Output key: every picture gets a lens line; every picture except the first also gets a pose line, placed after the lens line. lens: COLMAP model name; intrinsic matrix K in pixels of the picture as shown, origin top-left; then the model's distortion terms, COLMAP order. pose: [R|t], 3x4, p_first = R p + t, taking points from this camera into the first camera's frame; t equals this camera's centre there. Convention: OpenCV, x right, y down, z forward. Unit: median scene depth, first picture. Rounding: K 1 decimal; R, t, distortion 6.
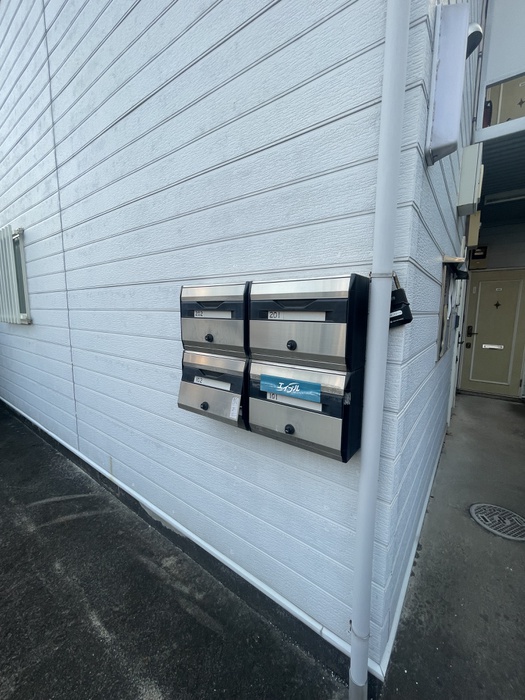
lens RADIAL K [[285.0, 0, 265.9], [0, 285.0, 347.7], [0, 0, 1]] dist [0.000329, -0.000263]
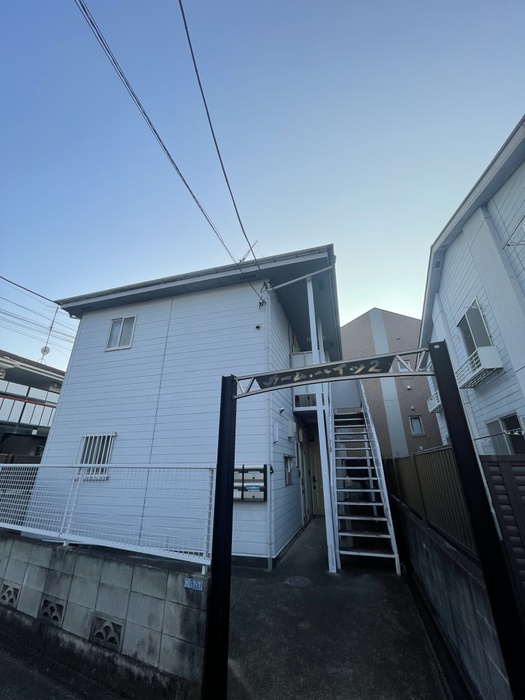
lens RADIAL K [[285.0, 0, 265.9], [0, 285.0, 347.7], [0, 0, 1]] dist [0.000329, -0.000263]
pose [[0.937985, 0.117866, 0.326024, -1.712502], [0.062933, 0.866913, -0.494471, 0.526633], [-0.340916, 0.484324, 0.805733, -4.537162]]
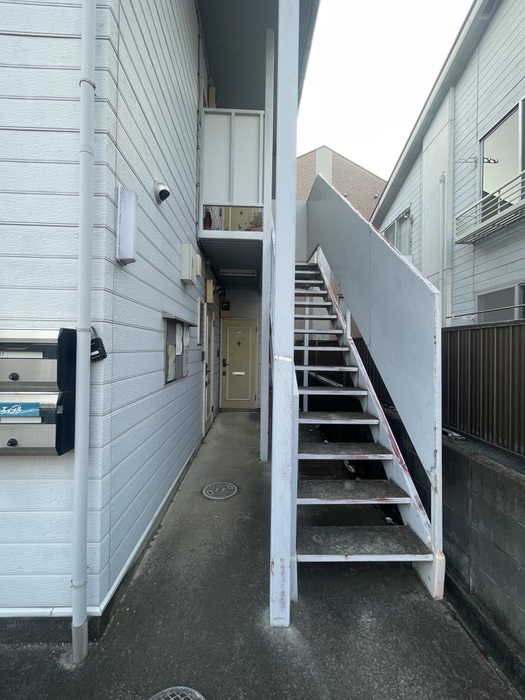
lens RADIAL K [[285.0, 0, 265.9], [0, 285.0, 347.7], [0, 0, 1]] dist [0.000329, -0.000263]
pose [[0.780763, 0.003401, 0.624819, 0.179232], [0.072804, 0.992679, -0.096377, 0.072326], [-0.620572, 0.120737, 0.774799, -0.794209]]
